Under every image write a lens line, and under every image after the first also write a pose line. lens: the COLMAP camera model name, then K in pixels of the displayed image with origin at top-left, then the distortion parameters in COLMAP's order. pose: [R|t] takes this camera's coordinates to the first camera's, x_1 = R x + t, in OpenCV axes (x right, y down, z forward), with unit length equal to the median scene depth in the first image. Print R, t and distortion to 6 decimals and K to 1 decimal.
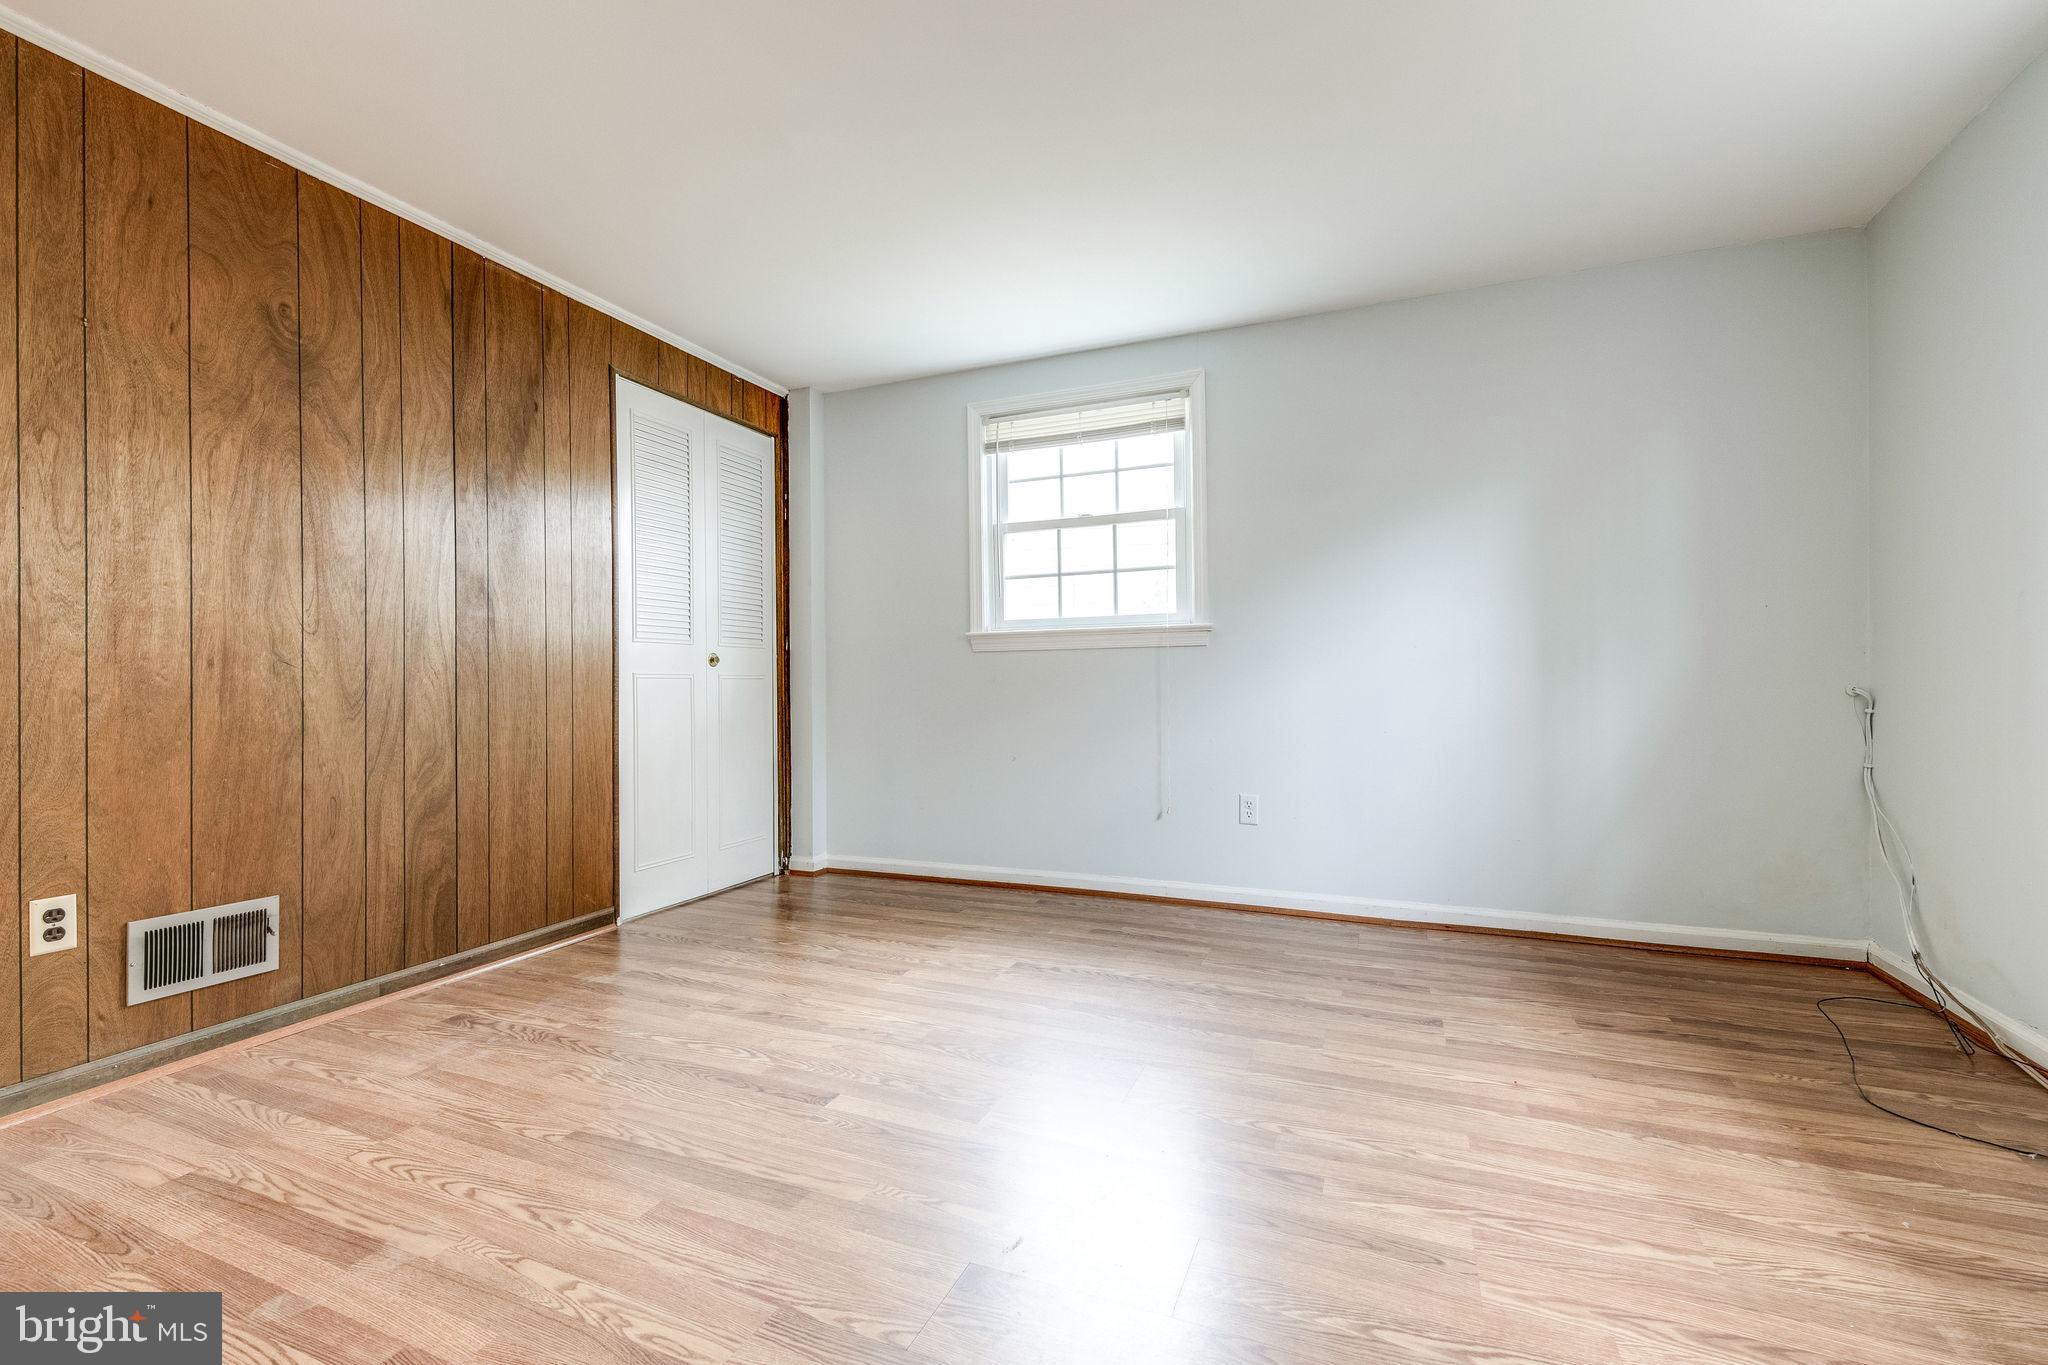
lens RADIAL K [[885.2, 0, 1024.0], [0, 885.2, 682.5], [0, 0, 1]] dist [0.001363, 0.000000]
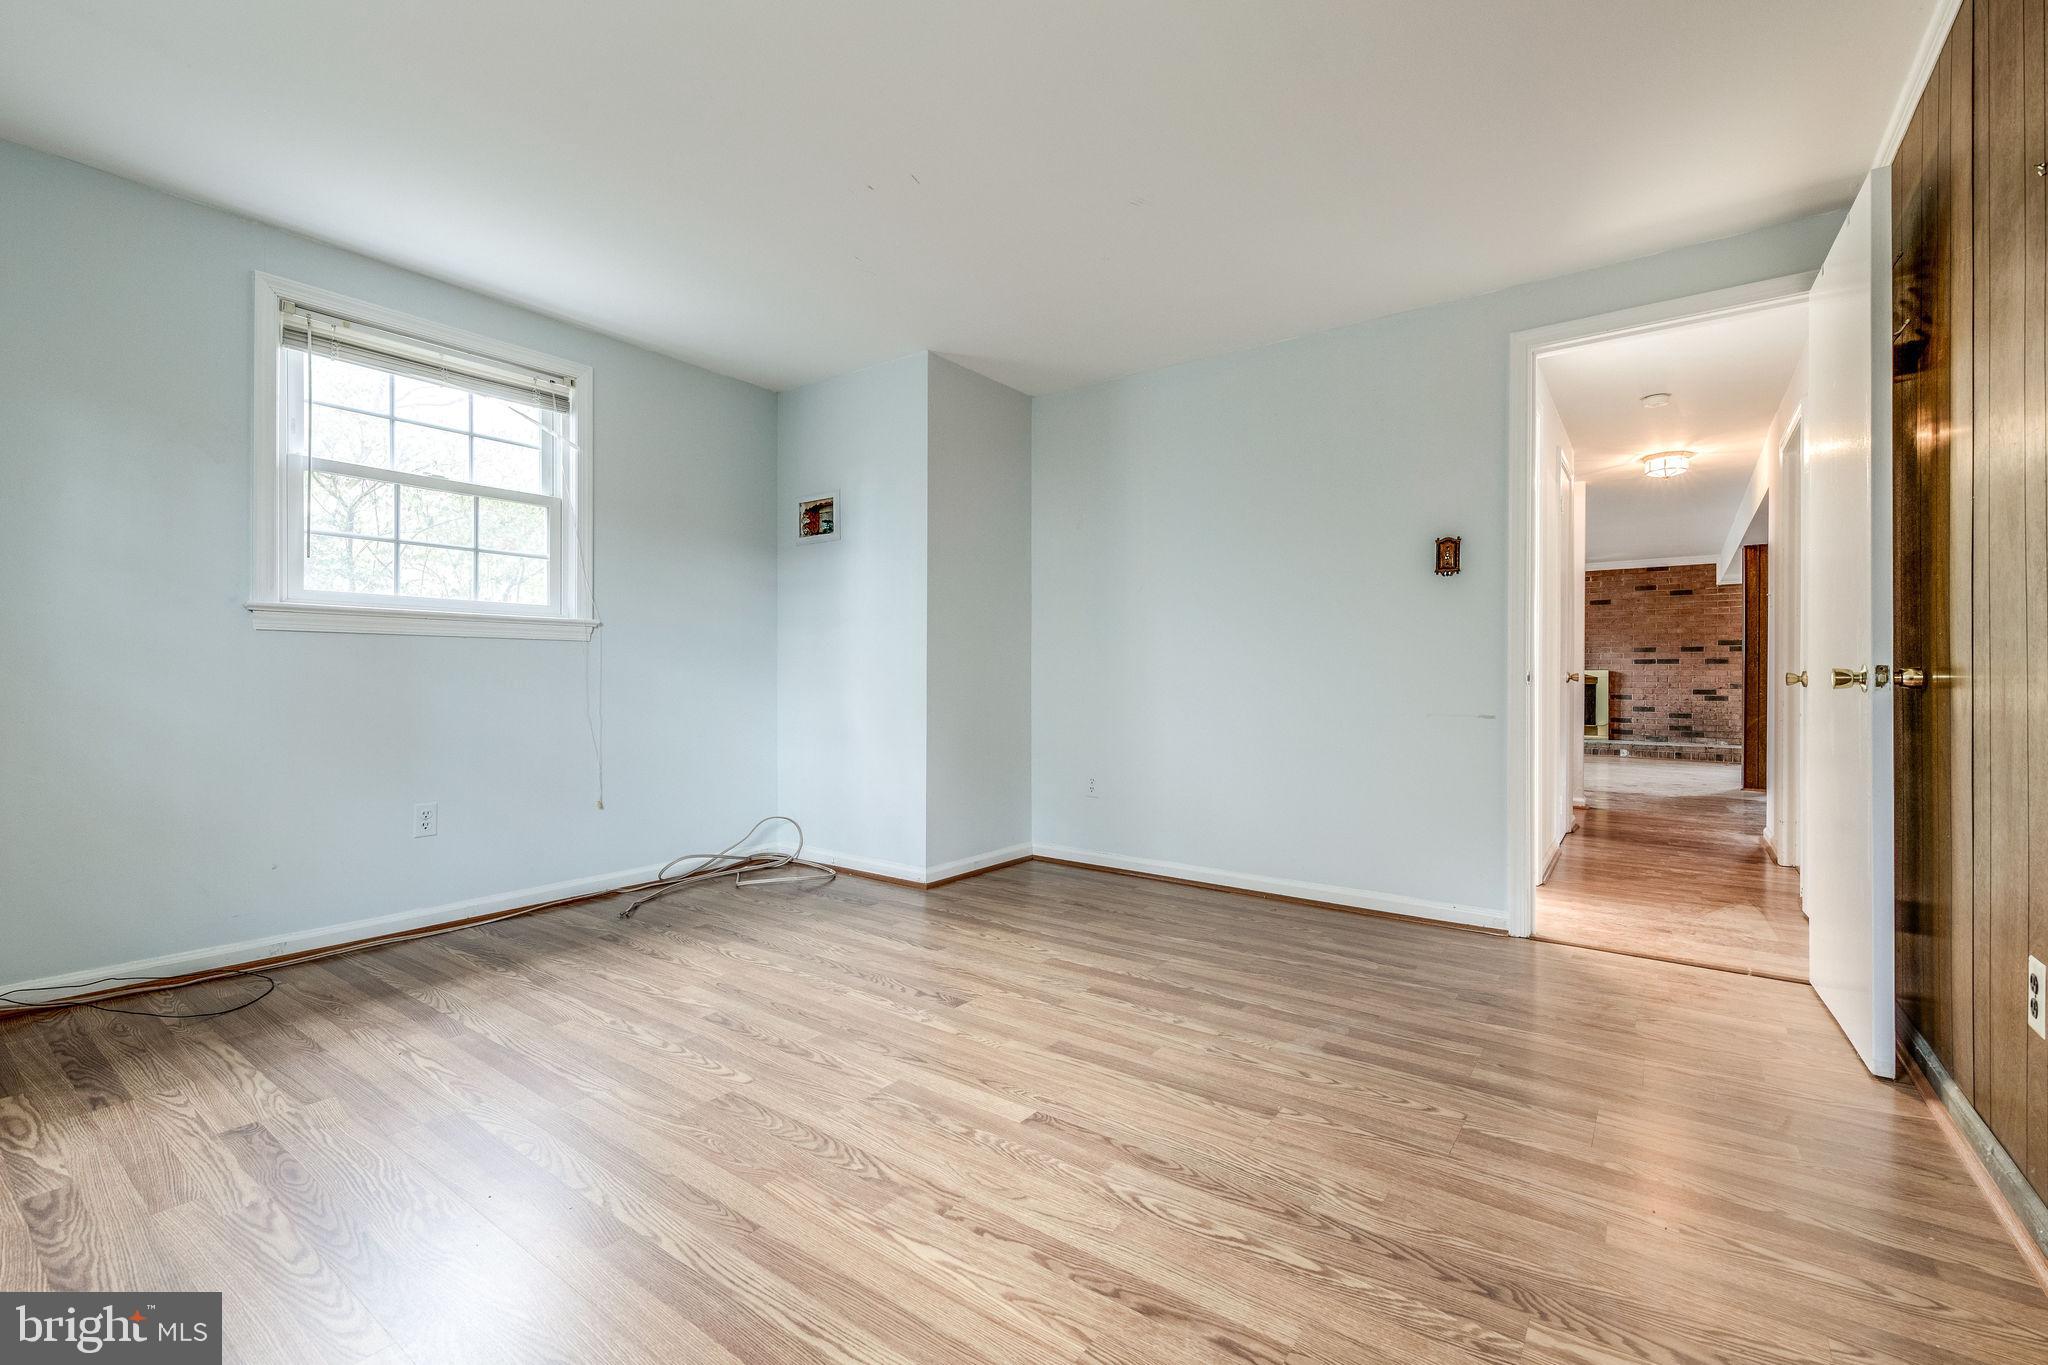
lens RADIAL K [[885.2, 0, 1024.0], [0, 885.2, 682.5], [0, 0, 1]] dist [0.001363, 0.000000]
pose [[-0.973376, -0.000900, 0.229214, -0.465492], [-0.000473, 0.999998, 0.001918, 0.005187], [-0.229215, 0.001758, -0.973374, 2.088479]]
